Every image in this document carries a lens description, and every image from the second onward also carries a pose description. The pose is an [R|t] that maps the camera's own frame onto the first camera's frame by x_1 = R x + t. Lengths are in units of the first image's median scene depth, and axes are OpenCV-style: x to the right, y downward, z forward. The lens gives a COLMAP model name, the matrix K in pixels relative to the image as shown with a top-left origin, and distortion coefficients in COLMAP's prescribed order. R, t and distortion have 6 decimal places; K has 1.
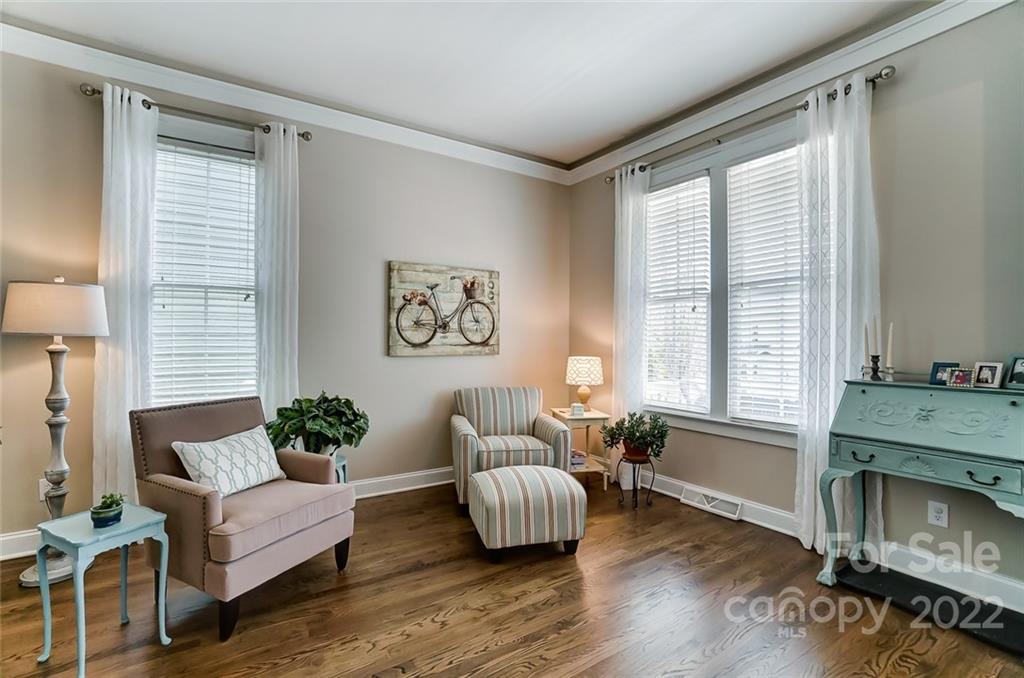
lens RADIAL K [[458.8, 0, 511.5], [0, 458.8, 341.5], [0, 0, 1]] dist [-0.065698, 0.023784]
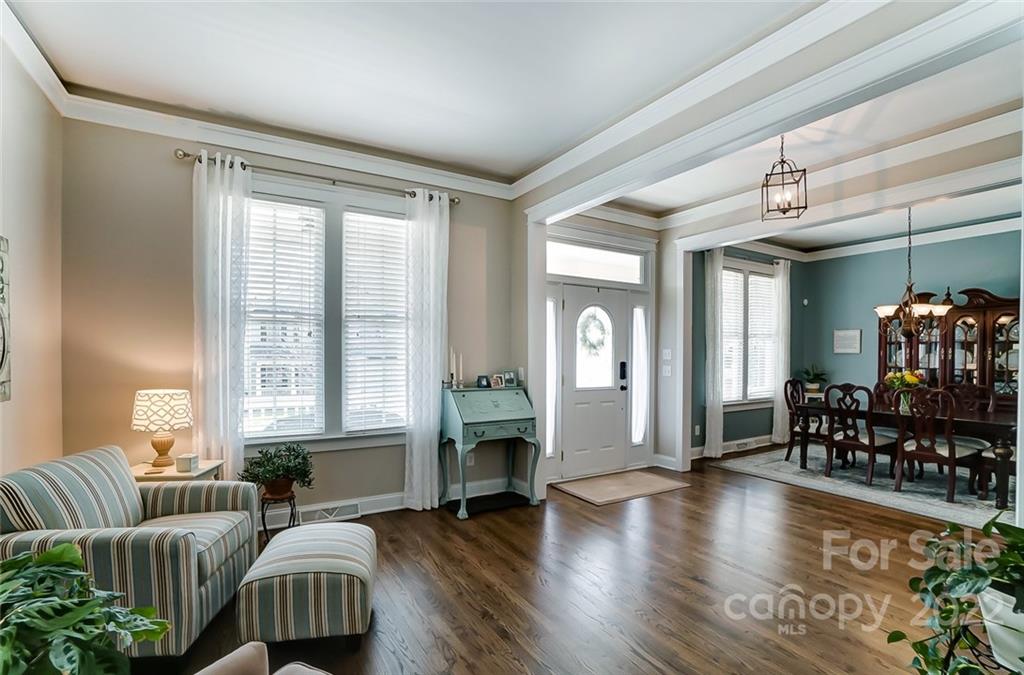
lens RADIAL K [[458.1, 0, 496.7], [0, 458.1, 360.2], [0, 0, 1]] dist [-0.063946, 0.000011]
pose [[0.067587, -0.013881, 0.997617, -0.606165], [-0.000579, 0.999902, 0.013952, -0.028199], [-0.997713, -0.001520, 0.067572, 0.527069]]
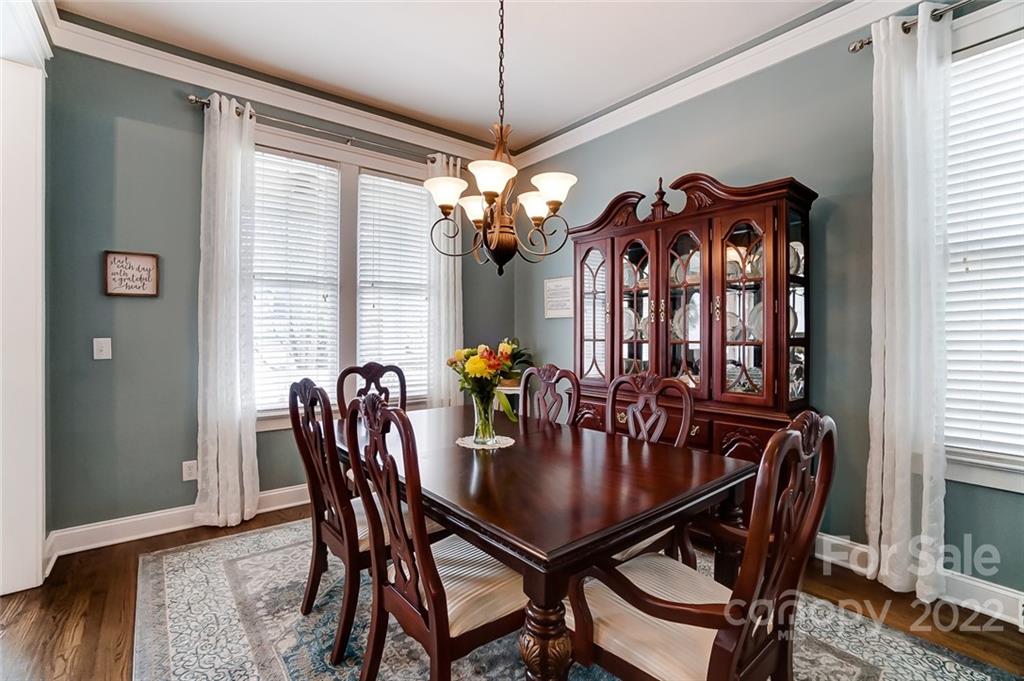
lens RADIAL K [[459.4, 0, 508.5], [0, 459.4, 333.1], [0, 0, 1]] dist [-0.039857, 0.000163]
pose [[-0.100118, -0.000258, 0.994976, 0.291158], [0.000824, 1.000000, 0.000342, 0.006722], [-0.994975, 0.000854, -0.100117, -0.666022]]
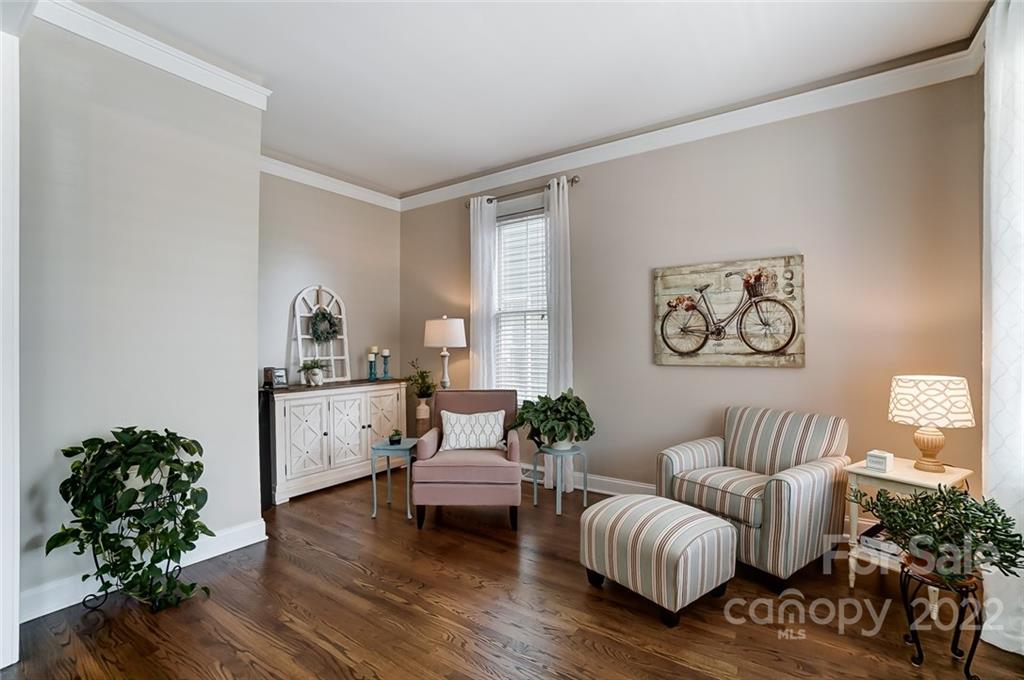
lens RADIAL K [[457.3, 0, 500.2], [0, 457.3, 344.9], [0, 0, 1]] dist [-0.061056, 0.025239]
pose [[0.364586, -0.007900, -0.931136, 0.586726], [0.005082, 0.999966, -0.006494, -0.006522], [0.931156, -0.002364, 0.364614, 0.358436]]
